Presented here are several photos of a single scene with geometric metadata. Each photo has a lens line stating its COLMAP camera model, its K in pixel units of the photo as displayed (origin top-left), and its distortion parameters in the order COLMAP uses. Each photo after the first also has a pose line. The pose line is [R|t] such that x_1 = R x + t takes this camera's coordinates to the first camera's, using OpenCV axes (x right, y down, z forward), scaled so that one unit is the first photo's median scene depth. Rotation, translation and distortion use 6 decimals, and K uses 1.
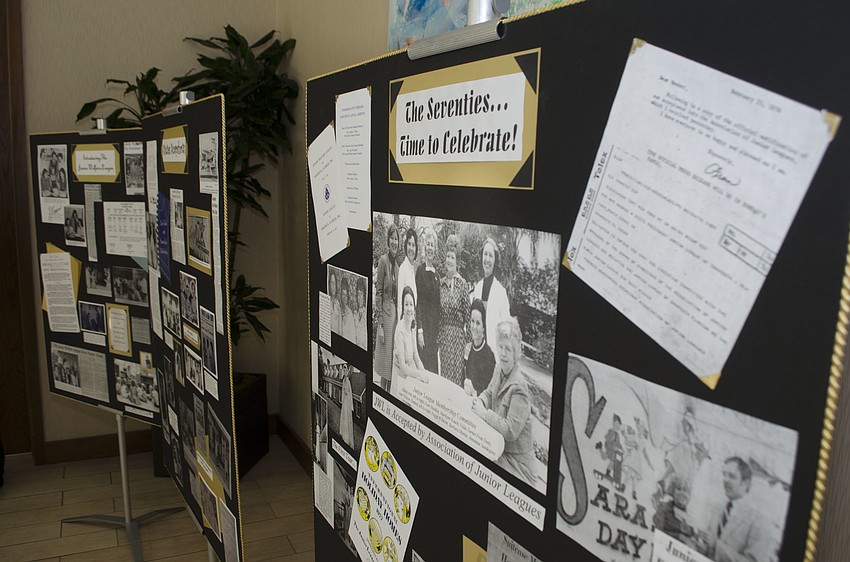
lens RADIAL K [[827.7, 0, 425.0], [0, 827.7, 281.0], [0, 0, 1]] dist [-0.000836, -0.009120]
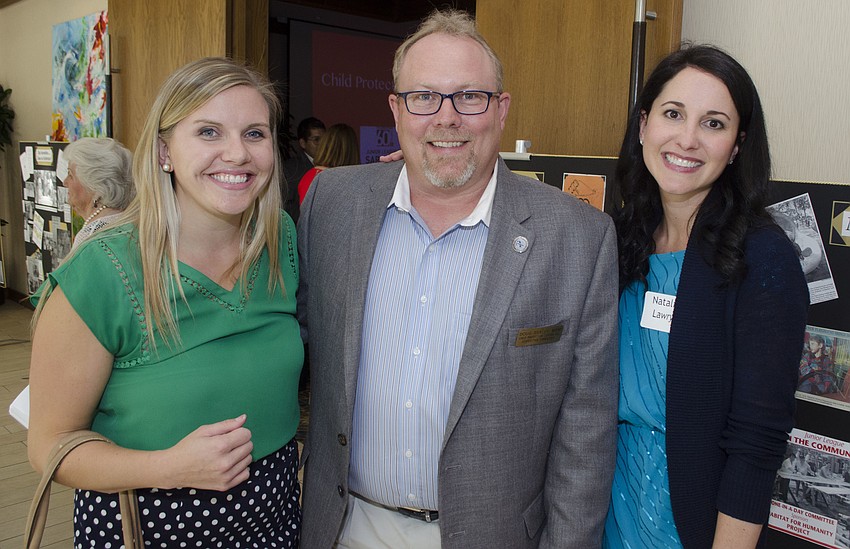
lens RADIAL K [[786.8, 0, 425.0], [0, 786.8, 274.5], [0, 0, 1]] dist [-0.006835, -0.005233]
pose [[0.946647, -0.033279, 0.320550, 0.645652], [0.025487, 0.999269, 0.028477, 0.485080], [-0.321264, -0.018787, 0.946803, -4.376793]]
